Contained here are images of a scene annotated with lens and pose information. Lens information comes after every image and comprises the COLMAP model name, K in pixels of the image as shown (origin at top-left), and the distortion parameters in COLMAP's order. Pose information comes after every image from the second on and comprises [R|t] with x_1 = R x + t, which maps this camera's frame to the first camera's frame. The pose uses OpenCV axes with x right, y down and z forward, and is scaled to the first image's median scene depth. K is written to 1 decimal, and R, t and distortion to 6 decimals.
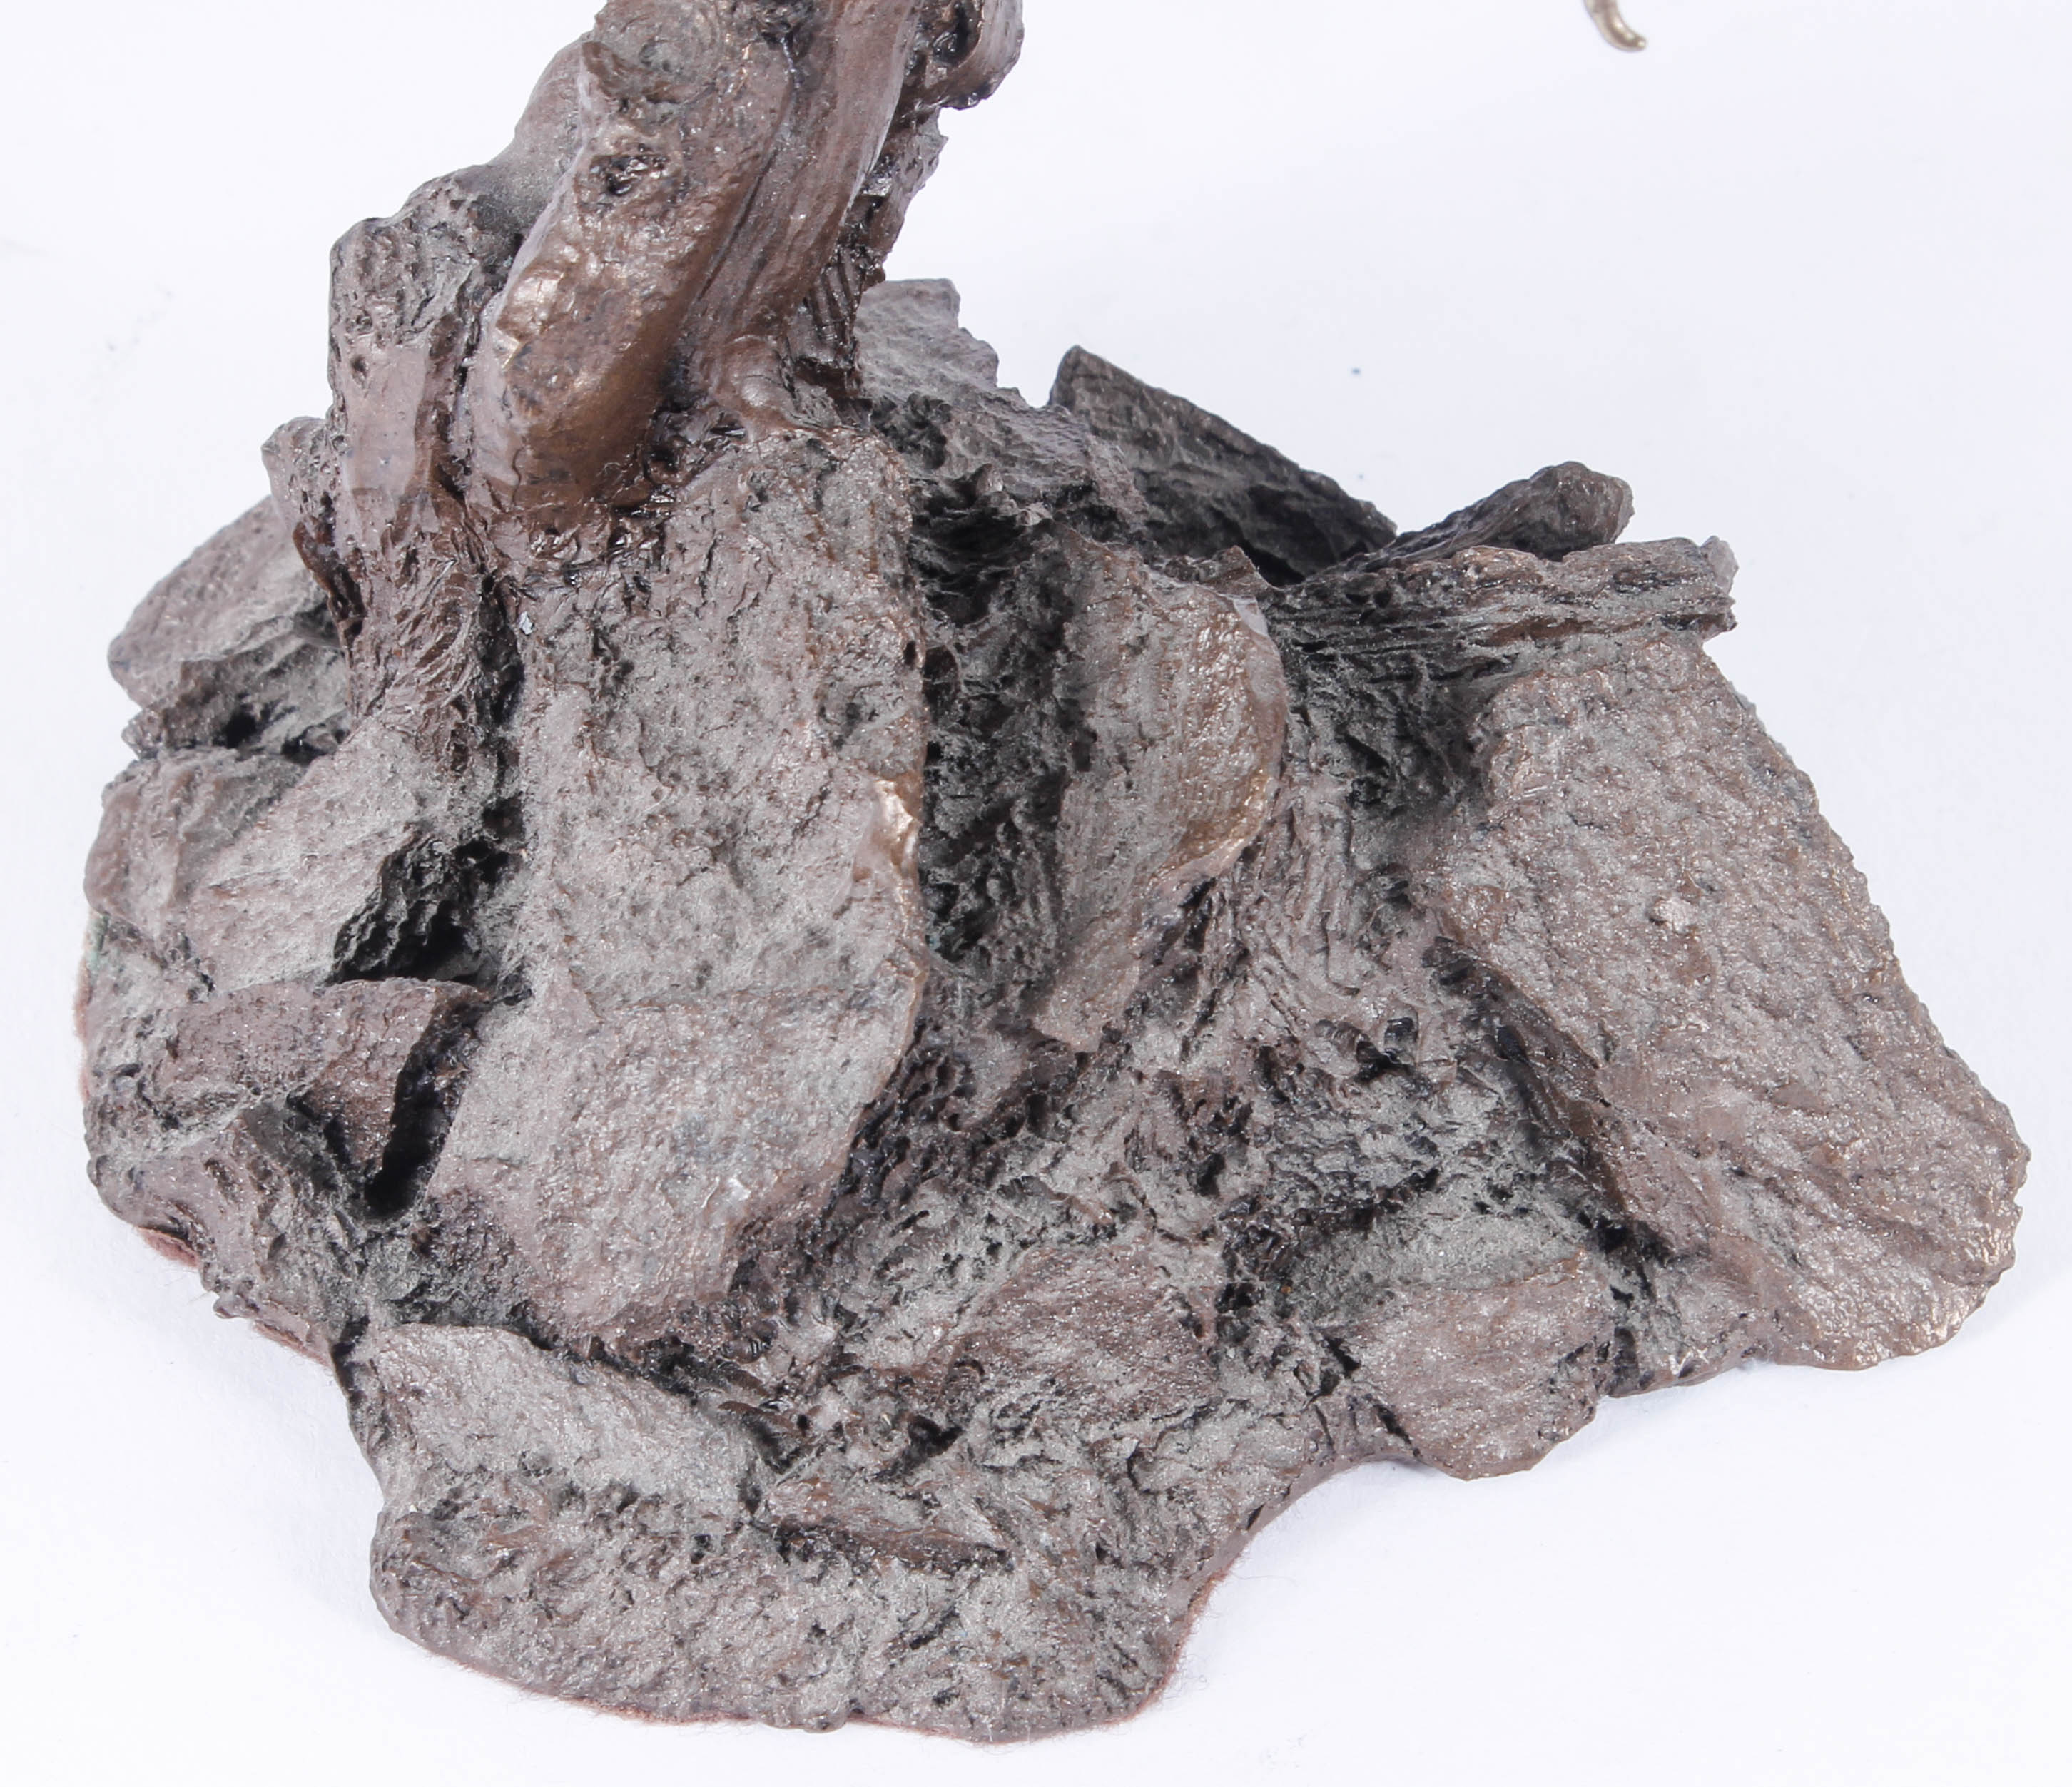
lens RADIAL K [[6703.2, 0, 944.9], [0, 6703.2, 839.7], [0, 0, 1]] dist [0.053901, 1.087512]
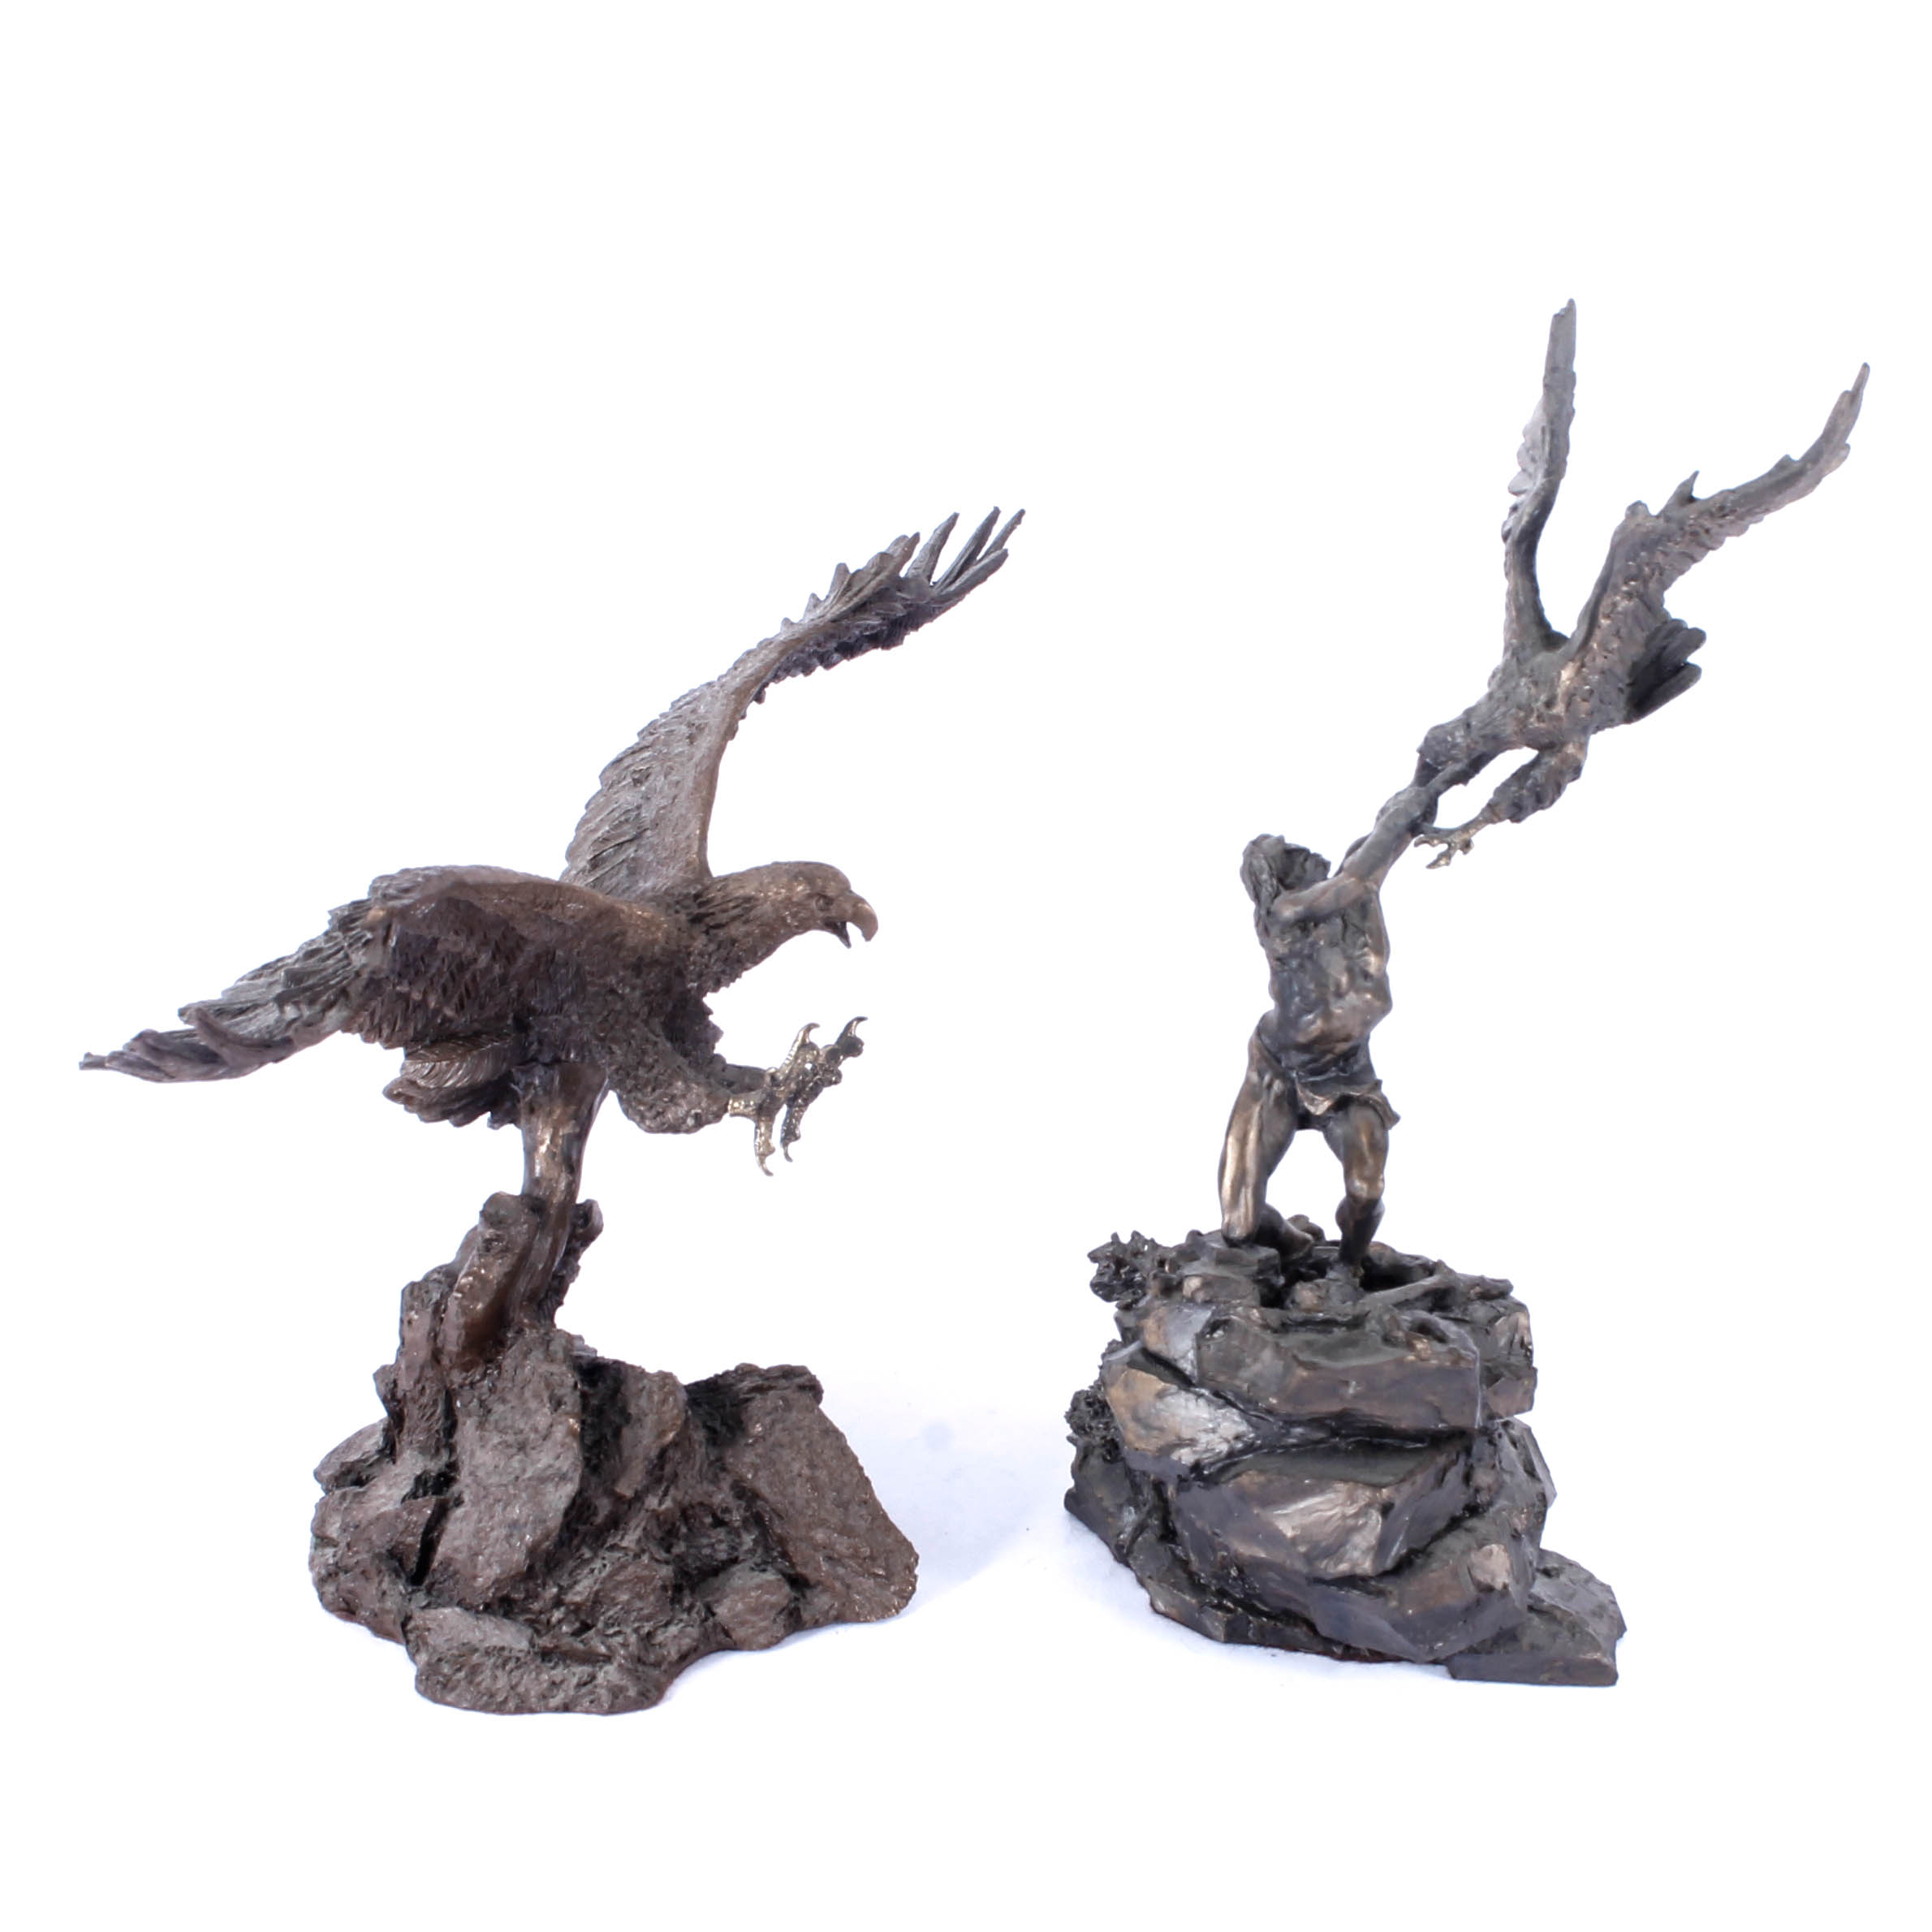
lens RADIAL K [[4613.8, 0, 1096.4], [0, 4613.8, 966.1], [0, 0, 1]] dist [-0.079411, 0.087984]
pose [[0.991463, -0.015785, 0.129431, -0.041583], [0.062458, 0.928847, -0.365160, 0.632314], [-0.114457, 0.370126, 0.921903, -1.247664]]
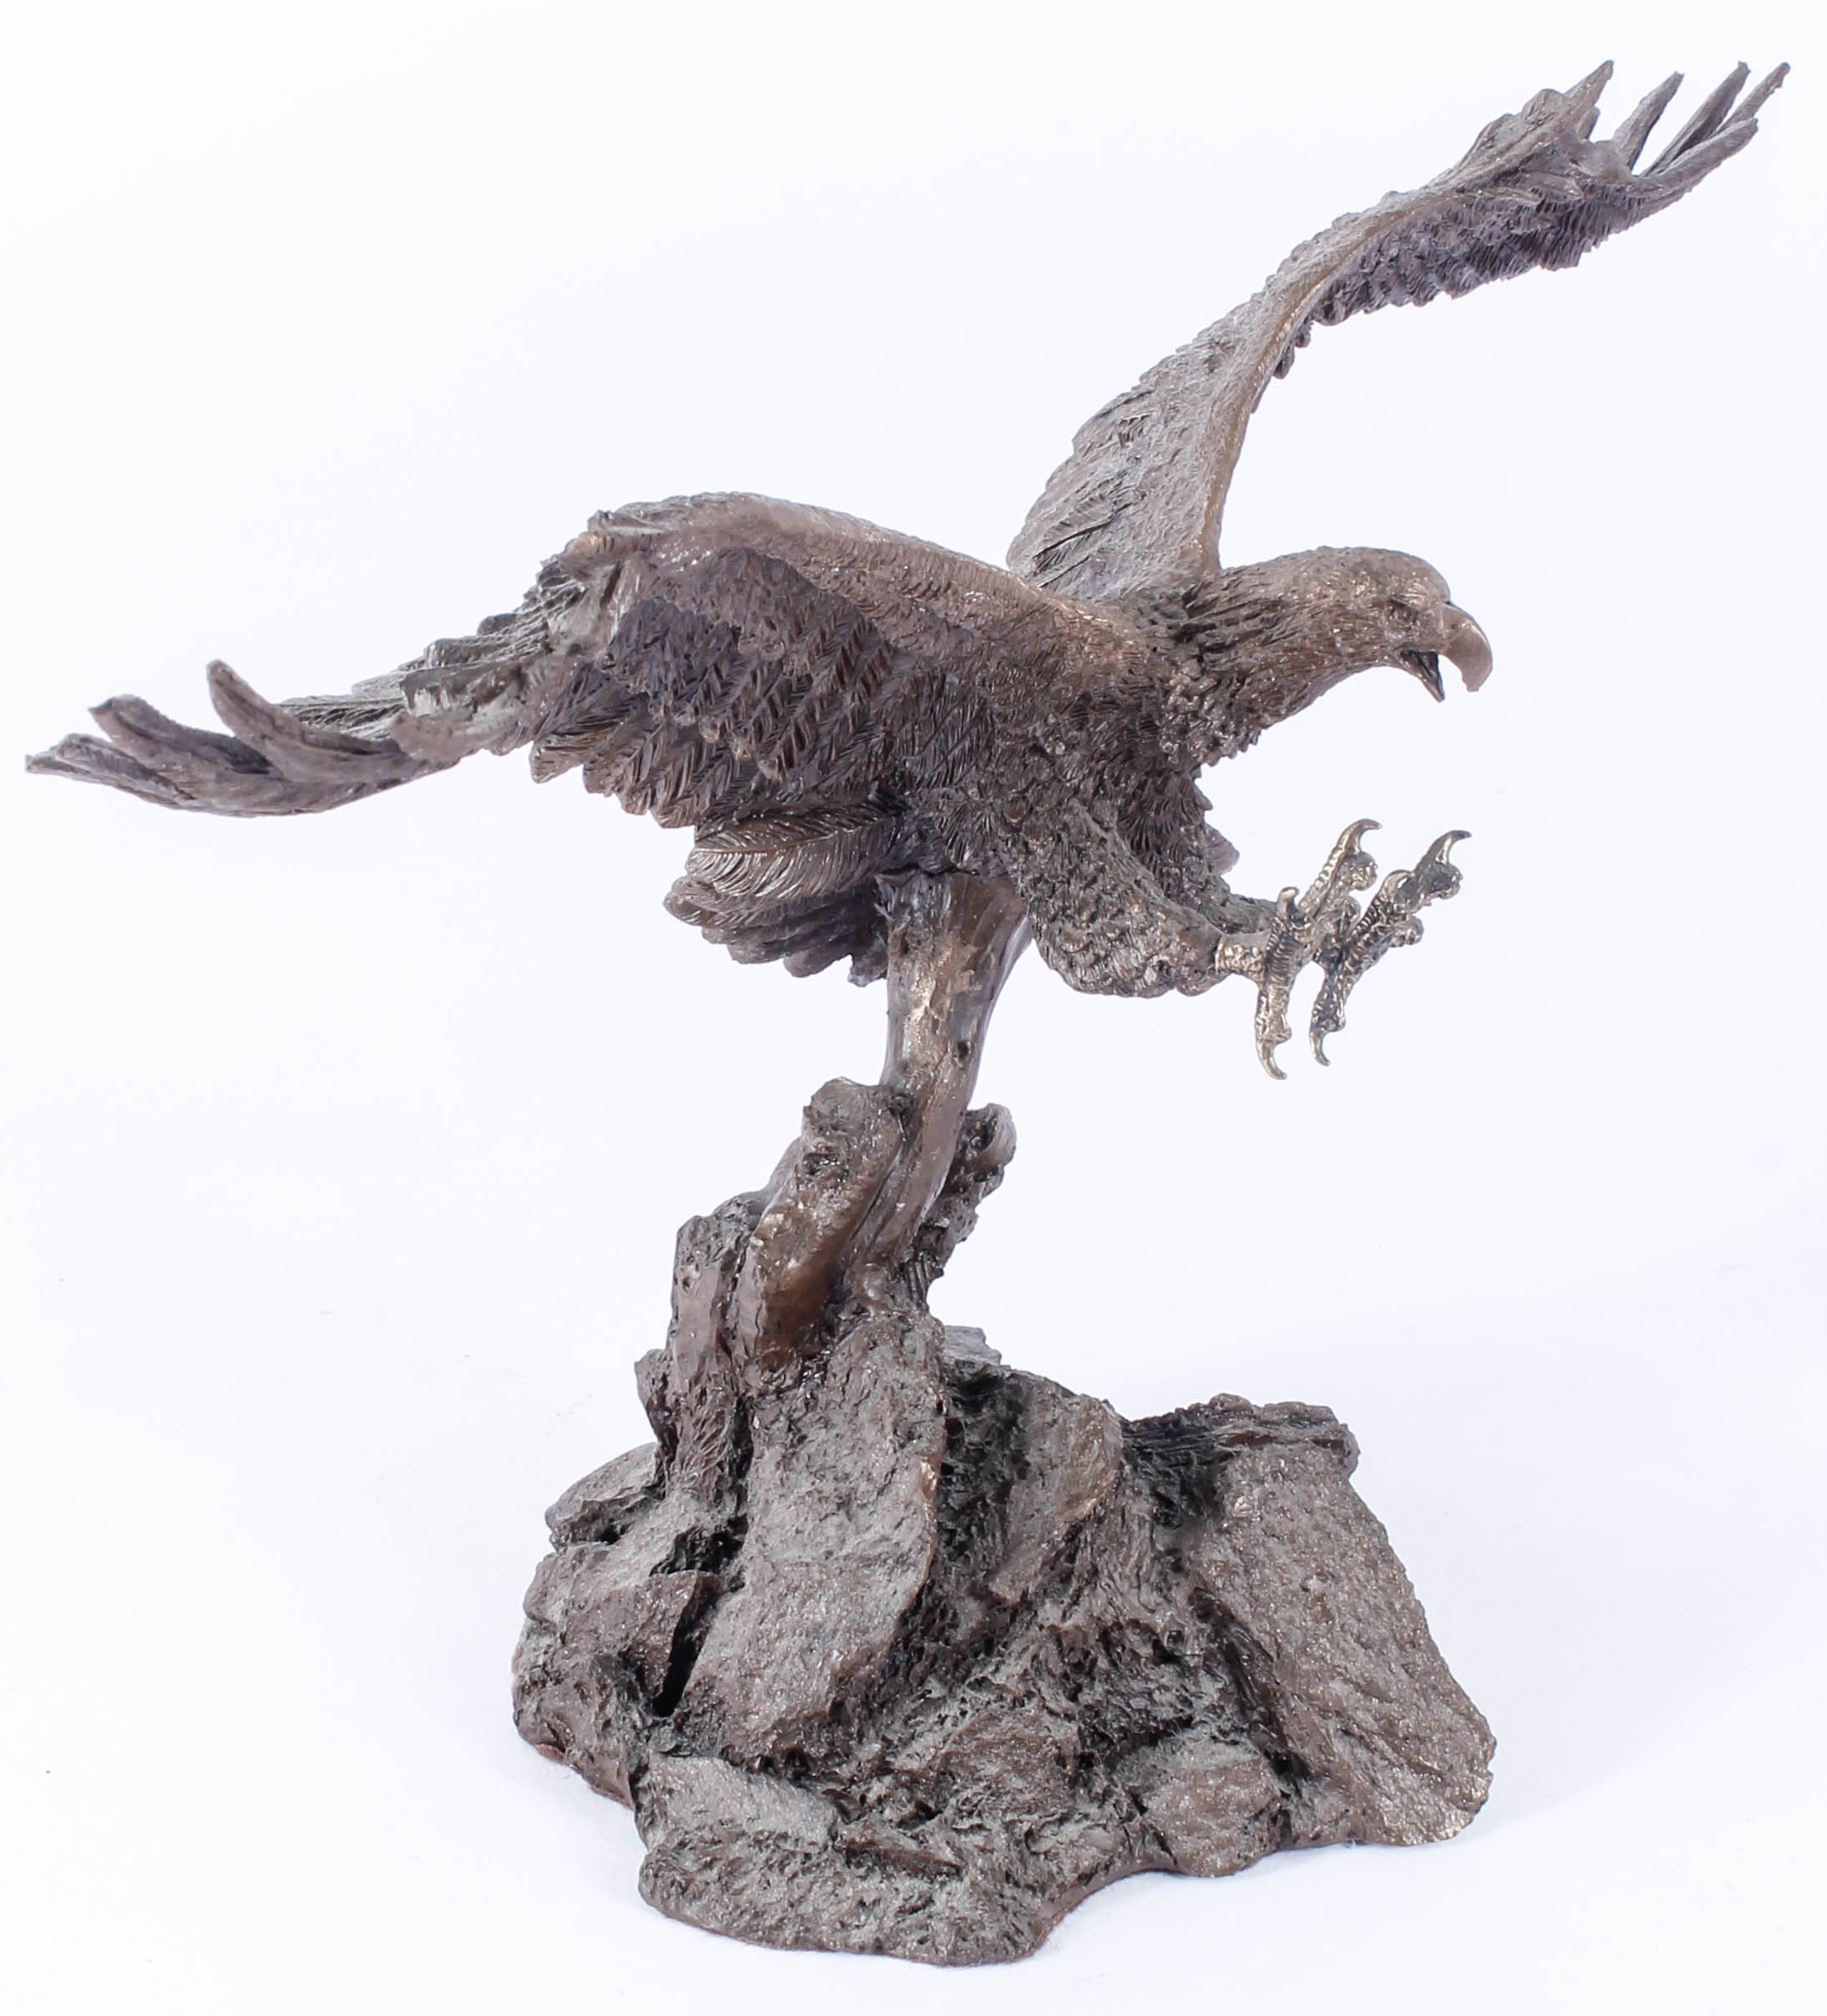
lens RADIAL K [[4855.3, 0, 910.5], [0, 4855.3, 893.4], [0, 0, 1]] dist [-0.061403, 0.299884]
pose [[0.996989, 0.050486, -0.058851, 0.063800], [-0.069246, 0.921226, -0.382816, 0.387191], [0.034888, 0.385739, 0.921948, -0.424650]]
